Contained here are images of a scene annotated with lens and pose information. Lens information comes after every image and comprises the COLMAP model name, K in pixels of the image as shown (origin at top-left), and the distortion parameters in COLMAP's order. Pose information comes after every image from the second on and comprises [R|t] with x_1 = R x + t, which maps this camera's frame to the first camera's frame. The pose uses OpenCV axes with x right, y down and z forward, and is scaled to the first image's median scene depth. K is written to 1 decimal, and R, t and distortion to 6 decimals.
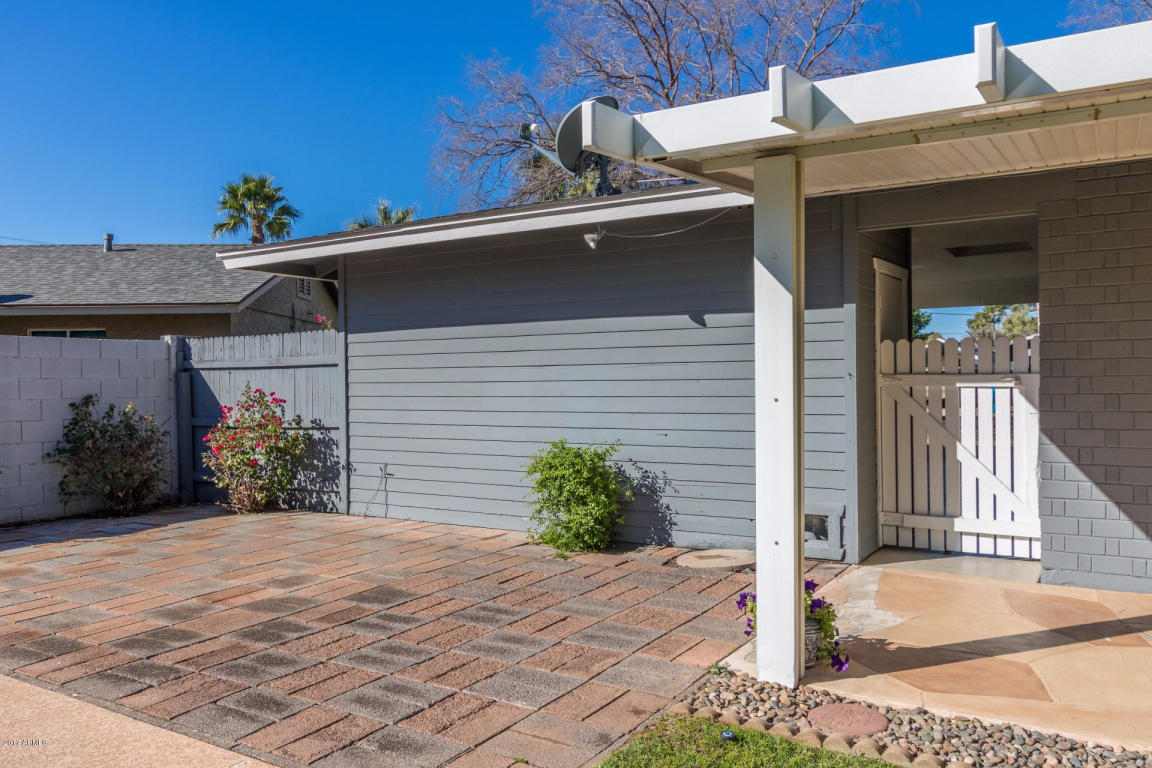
lens RADIAL K [[888.1, 0, 582.1], [0, 888.1, 385.3], [0, 0, 1]] dist [0.001615, -0.006731]
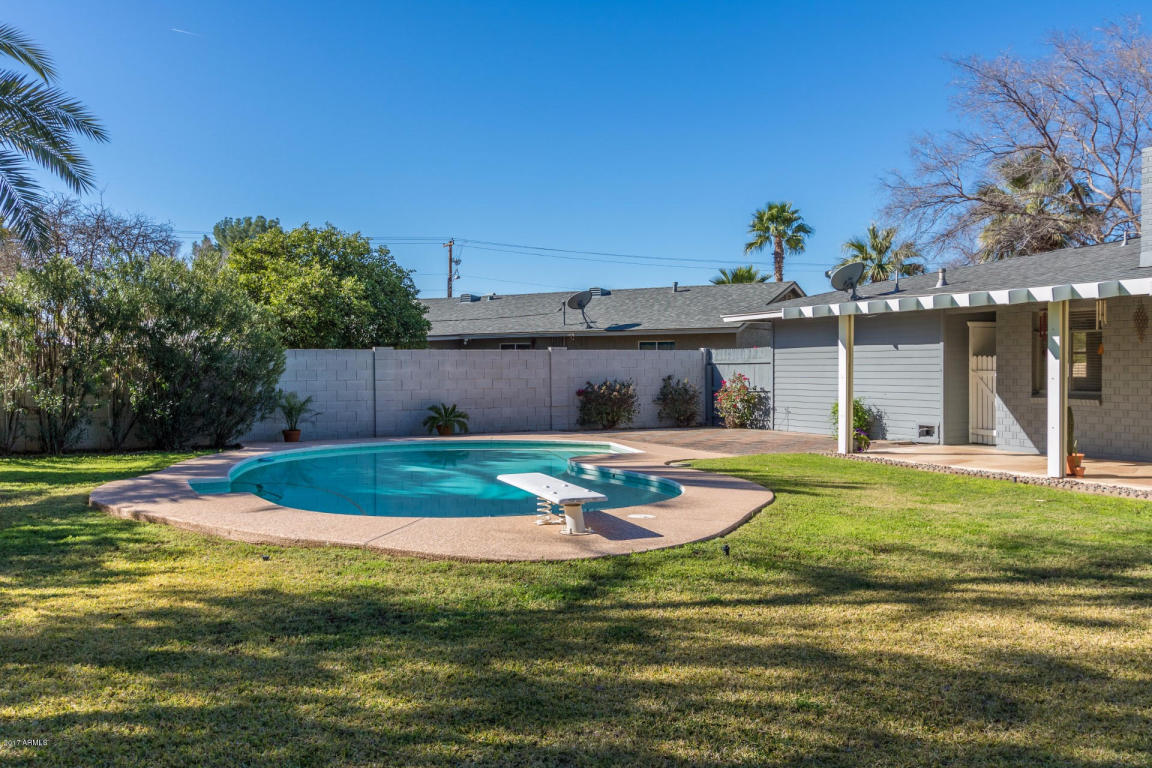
lens RADIAL K [[1024.3, 0, 563.1], [0, 1024.3, 379.5], [0, 0, 1]] dist [0.011213, -0.017403]
pose [[0.832868, 0.016150, -0.553236, 0.669114], [-0.012412, 0.999868, 0.010504, -0.002305], [0.553333, -0.001882, 0.832958, -1.338295]]
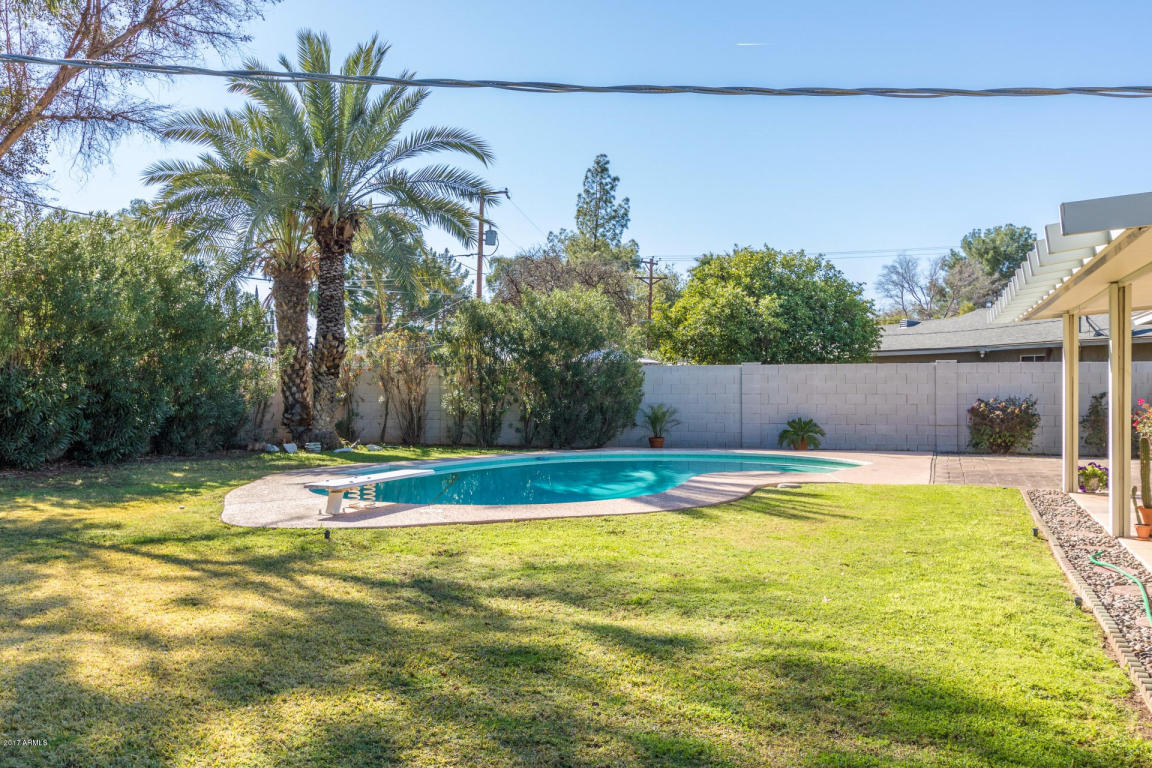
lens RADIAL K [[1024.3, 0, 571.1], [0, 1024.3, 388.3], [0, 0, 1]] dist [0.011213, -0.017403]
pose [[0.199958, 0.017920, -0.979641, 1.345939], [-0.011326, 0.999808, 0.015977, -0.018931], [0.979739, 0.007900, 0.200122, -0.537649]]
